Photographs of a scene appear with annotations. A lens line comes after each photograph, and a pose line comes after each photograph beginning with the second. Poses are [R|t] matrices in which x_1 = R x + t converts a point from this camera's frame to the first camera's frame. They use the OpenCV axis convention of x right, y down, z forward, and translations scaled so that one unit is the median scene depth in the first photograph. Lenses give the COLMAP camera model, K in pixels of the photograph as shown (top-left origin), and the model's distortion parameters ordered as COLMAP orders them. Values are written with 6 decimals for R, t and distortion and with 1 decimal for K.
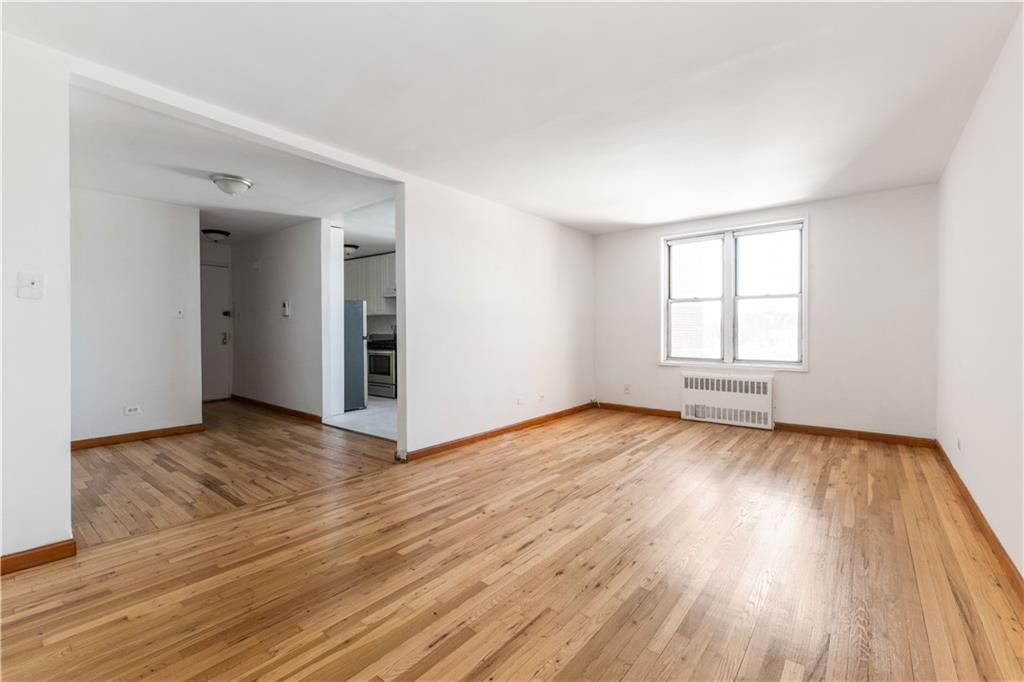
lens RADIAL K [[443.9, 0, 513.8], [0, 443.9, 338.2], [0, 0, 1]] dist [-0.001233, 0.000004]
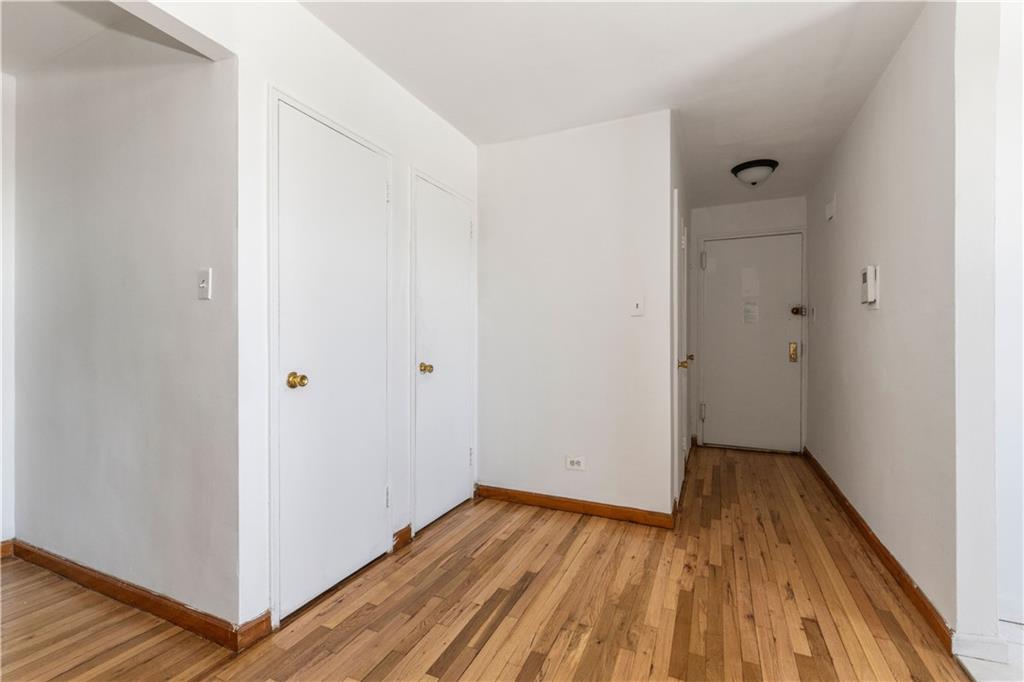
lens RADIAL K [[443.9, 0, 514.7], [0, 443.9, 341.9], [0, 0, 1]] dist [-0.001233, 0.000004]
pose [[0.254381, 0.004210, -0.967095, -0.203277], [-0.014795, 0.999890, 0.000461, -0.009773], [0.966991, 0.014191, 0.254416, 0.585154]]
